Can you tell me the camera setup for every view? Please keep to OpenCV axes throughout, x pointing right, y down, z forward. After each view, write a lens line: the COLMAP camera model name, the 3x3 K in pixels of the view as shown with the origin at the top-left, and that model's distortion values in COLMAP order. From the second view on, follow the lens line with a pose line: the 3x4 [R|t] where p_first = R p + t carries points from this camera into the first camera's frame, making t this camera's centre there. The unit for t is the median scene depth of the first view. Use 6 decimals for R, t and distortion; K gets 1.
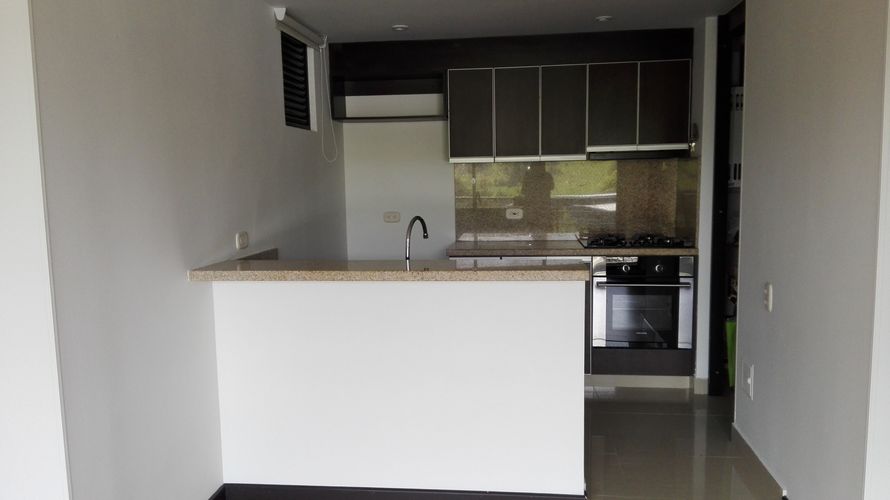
lens RADIAL K [[701.1, 0, 451.8], [0, 701.1, 256.3], [0, 0, 1]] dist [0.108188, -0.188023]
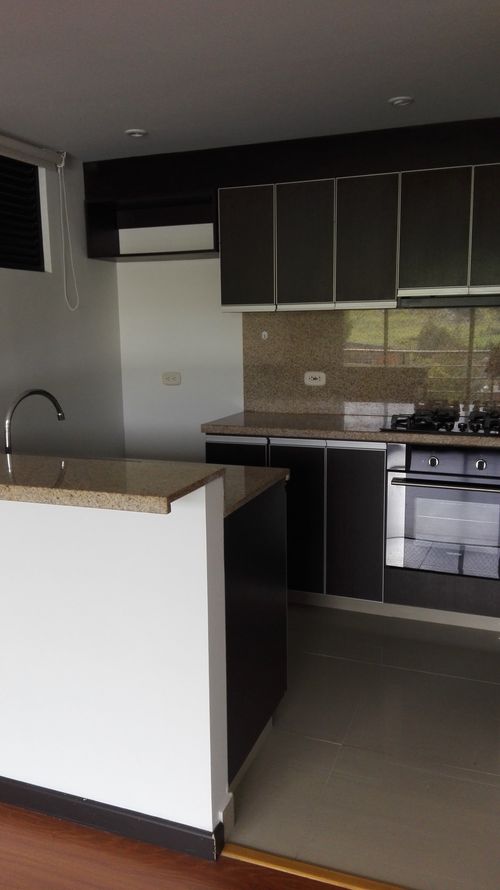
lens RADIAL K [[707.8, 0, 249.2], [0, 707.8, 440.7], [0, 0, 1]] dist [0.093195, -0.163596]
pose [[0.967751, 0.045286, -0.247805, 0.230019], [-0.032788, 0.997984, 0.054334, -0.035032], [0.249766, -0.044456, 0.967285, 0.245978]]
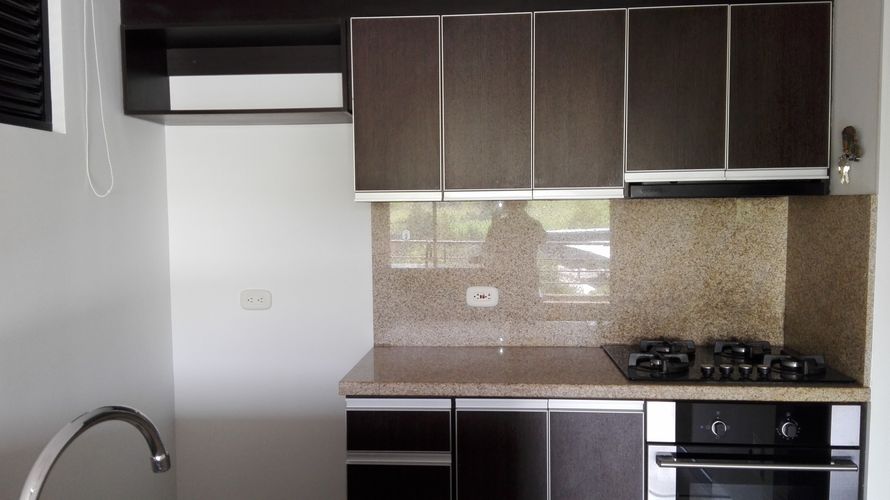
lens RADIAL K [[701.1, 0, 451.8], [0, 701.1, 256.3], [0, 0, 1]] dist [0.108188, -0.188023]
pose [[0.999238, 0.004644, 0.038745, 0.048054], [-0.002571, 0.998571, -0.053380, -0.066995], [-0.038937, 0.053240, 0.997822, 0.497701]]
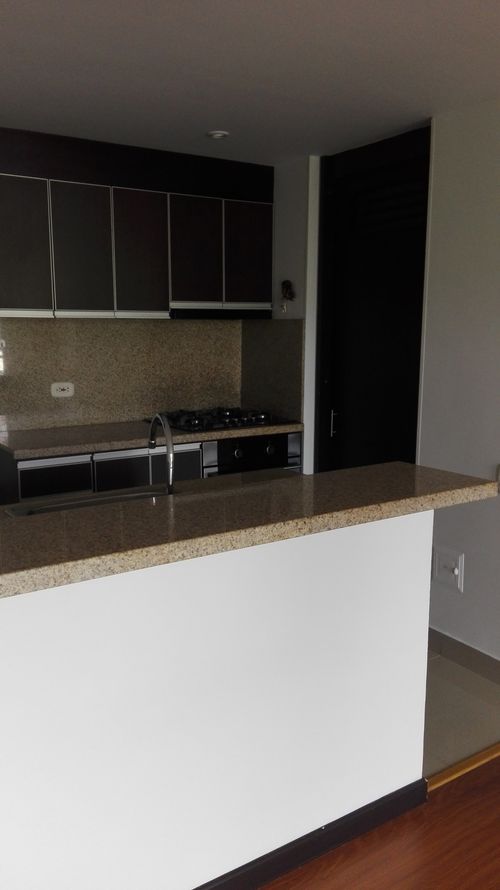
lens RADIAL K [[701.1, 0, 236.1], [0, 701.1, 442.3], [0, 0, 1]] dist [0.108188, -0.188023]
pose [[0.773118, -0.087066, 0.628258, -0.251523], [0.060552, 0.996141, 0.063535, -0.044949], [-0.631365, -0.011078, 0.775407, 0.345201]]
